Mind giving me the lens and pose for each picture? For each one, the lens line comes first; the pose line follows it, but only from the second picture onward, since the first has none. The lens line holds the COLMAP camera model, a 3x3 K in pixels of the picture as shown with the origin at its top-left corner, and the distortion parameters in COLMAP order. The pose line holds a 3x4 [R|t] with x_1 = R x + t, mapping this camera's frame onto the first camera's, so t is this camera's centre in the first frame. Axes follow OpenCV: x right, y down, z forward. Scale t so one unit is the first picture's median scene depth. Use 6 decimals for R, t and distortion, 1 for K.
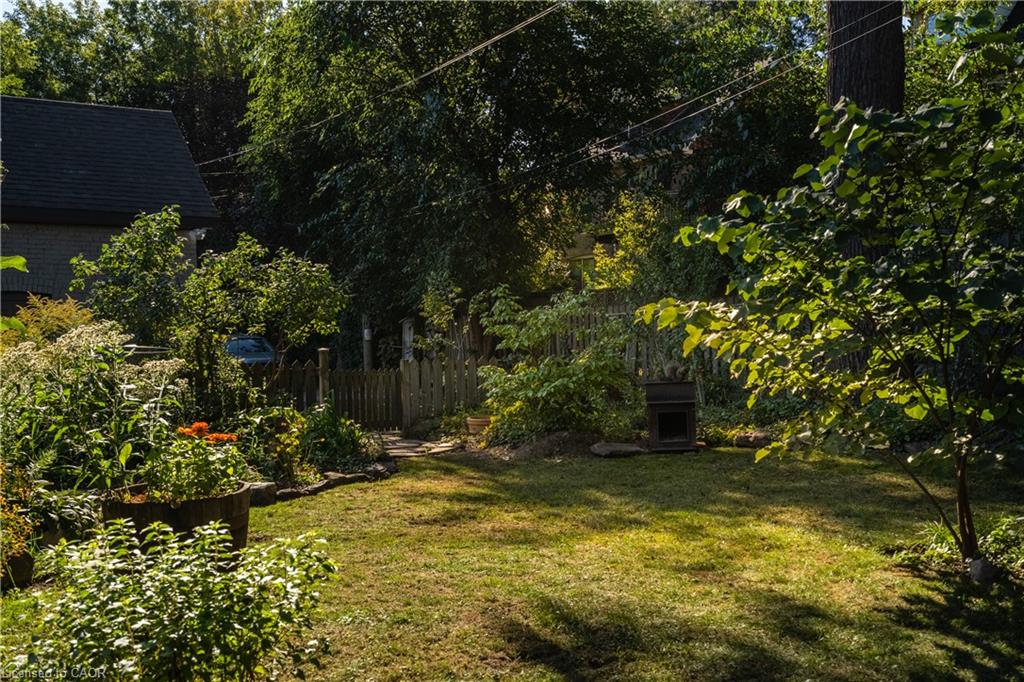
lens RADIAL K [[1047.0, 0, 512.1], [0, 1047.0, 336.8], [0, 0, 1]] dist [0.013354, 0.000000]
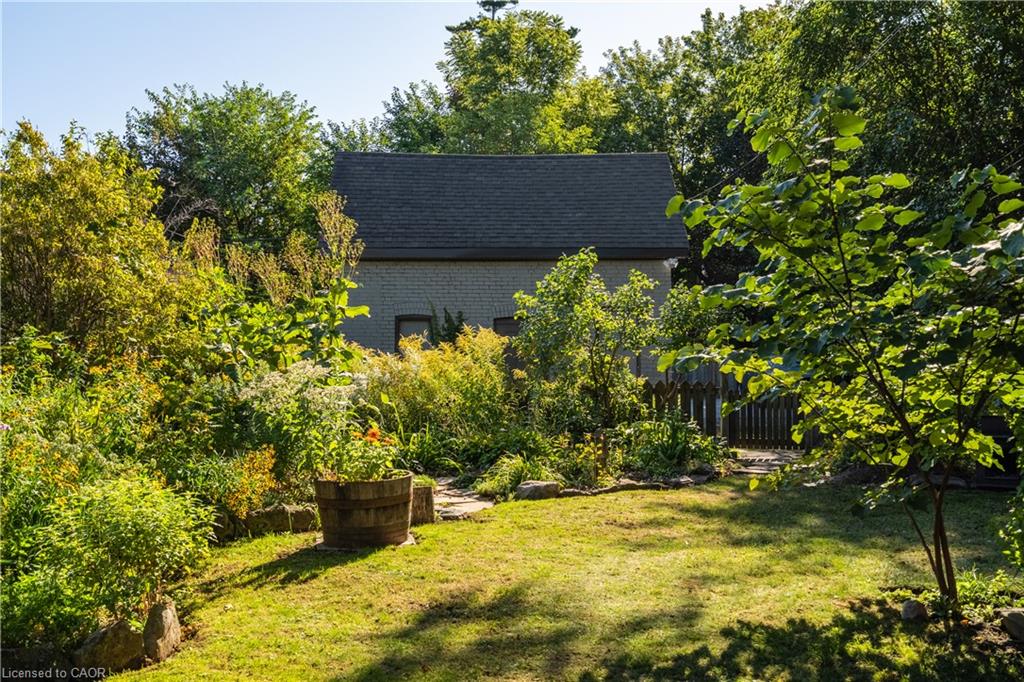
lens RADIAL K [[1047.0, 0, 511.1], [0, 1047.0, 342.5], [0, 0, 1]] dist [0.013354, 0.000000]
pose [[0.833506, 0.007014, -0.552466, 0.123853], [-0.009081, 0.999958, -0.001005, -0.007113], [0.552436, 0.005855, 0.833535, -0.019536]]
